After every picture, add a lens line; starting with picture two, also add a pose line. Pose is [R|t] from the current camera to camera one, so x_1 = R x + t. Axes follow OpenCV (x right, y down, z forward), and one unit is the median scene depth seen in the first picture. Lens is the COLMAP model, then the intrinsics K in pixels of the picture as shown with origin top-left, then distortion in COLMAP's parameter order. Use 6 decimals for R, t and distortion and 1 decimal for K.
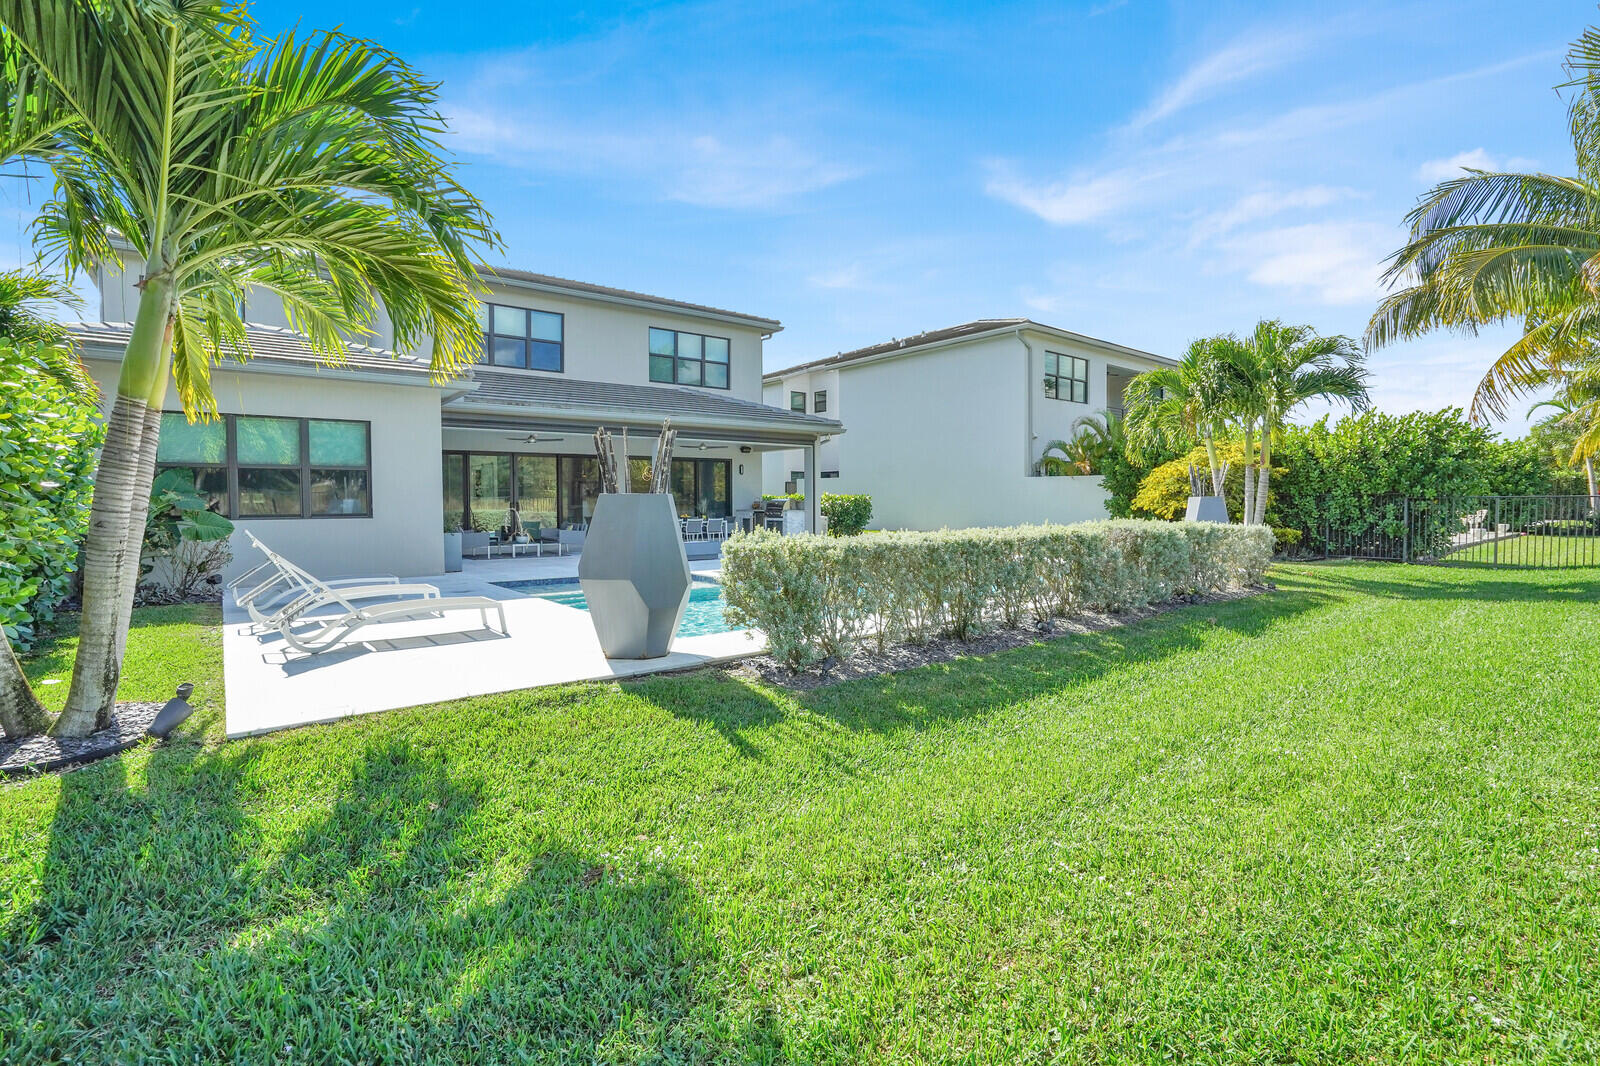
lens RADIAL K [[771.7, 0, 794.1], [0, 771.7, 520.8], [0, 0, 1]] dist [-0.075033, 0.026898]
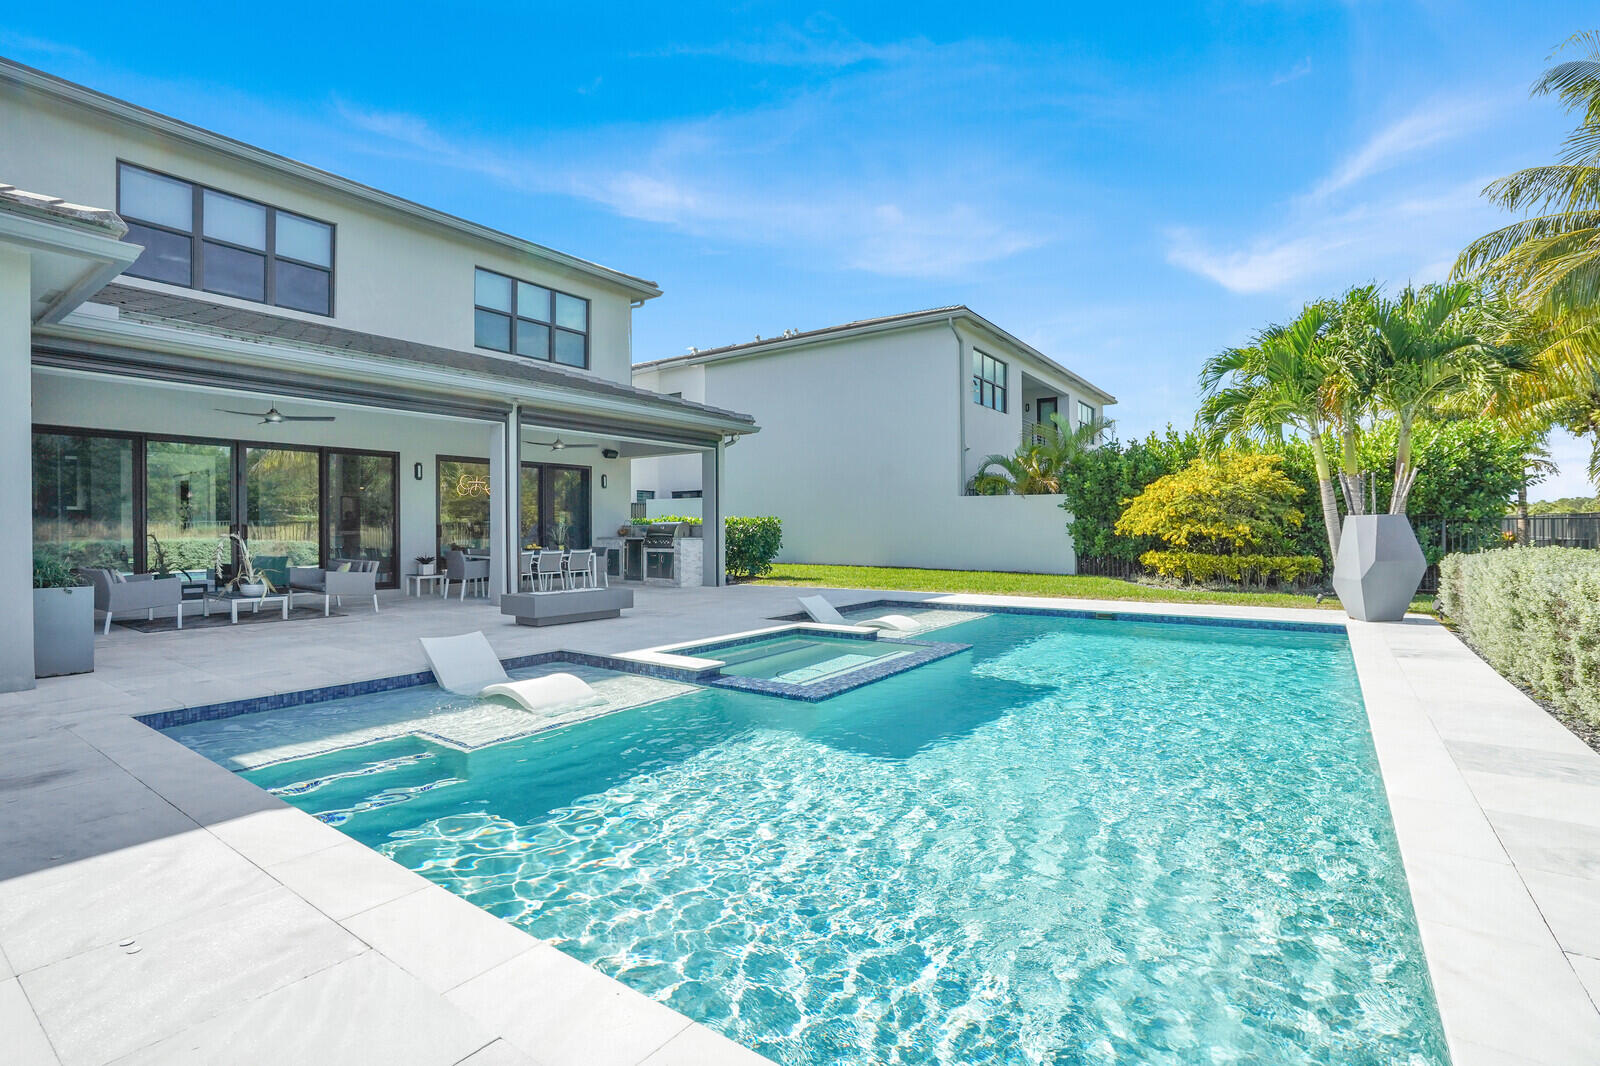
lens RADIAL K [[745.7, 0, 795.8], [0, 745.7, 528.0], [0, 0, 1]] dist [-0.063669, 0.024548]
pose [[0.958024, 0.000400, 0.286686, -0.105540], [0.007949, 0.999578, -0.027958, -0.002701], [-0.286576, 0.029063, 0.957616, 0.315020]]
